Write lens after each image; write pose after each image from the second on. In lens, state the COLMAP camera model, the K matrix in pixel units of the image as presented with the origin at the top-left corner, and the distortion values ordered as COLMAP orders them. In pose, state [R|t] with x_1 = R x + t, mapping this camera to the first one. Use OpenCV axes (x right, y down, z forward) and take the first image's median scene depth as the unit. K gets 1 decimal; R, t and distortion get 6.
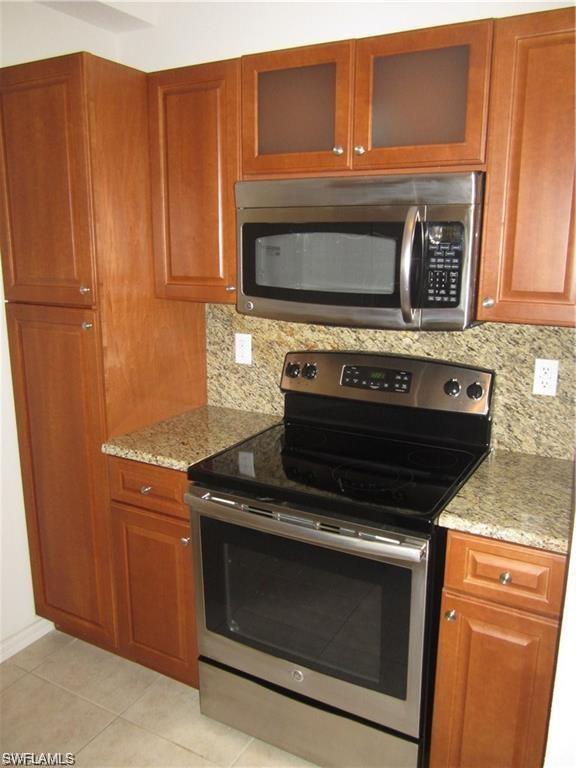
lens RADIAL K [[634.1, 0, 288.0], [0, 634.1, 382.7], [0, 0, 1]] dist [-0.011345, -0.002116]
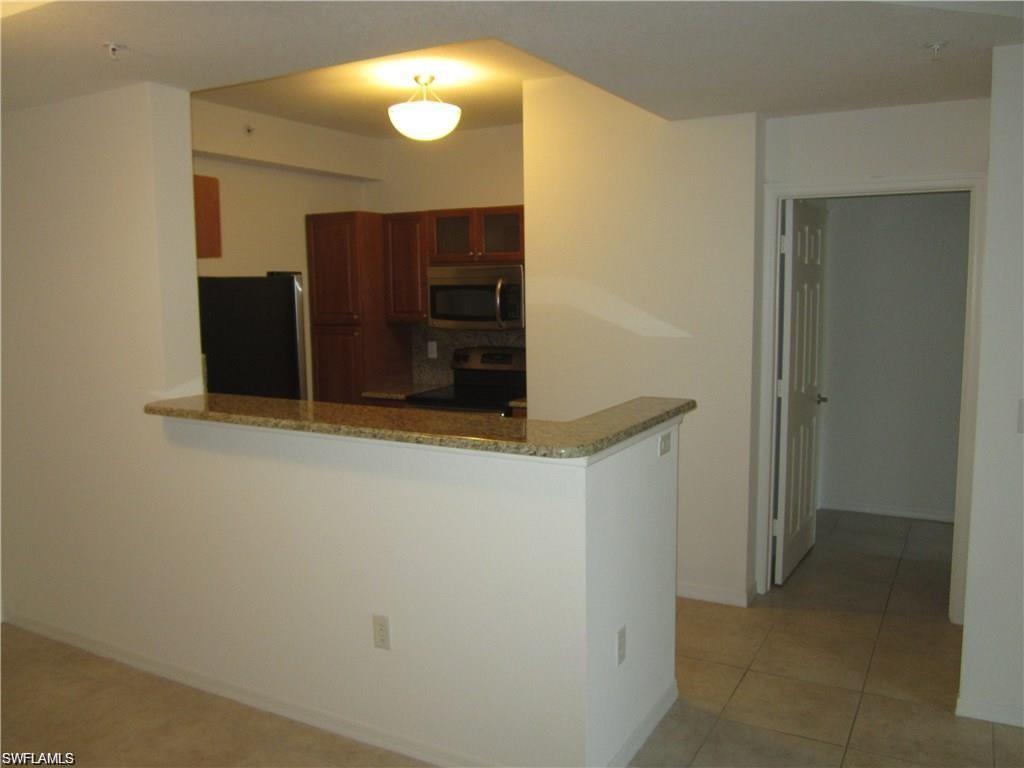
lens RADIAL K [[845.4, 0, 511.8], [0, 845.4, 385.3], [0, 0, 1]] dist [-0.011345, -0.002116]
pose [[0.999814, -0.019273, 0.000066, 0.190031], [0.019195, 0.995412, -0.093733, 0.342061], [0.001740, 0.093717, 0.995597, -1.730776]]
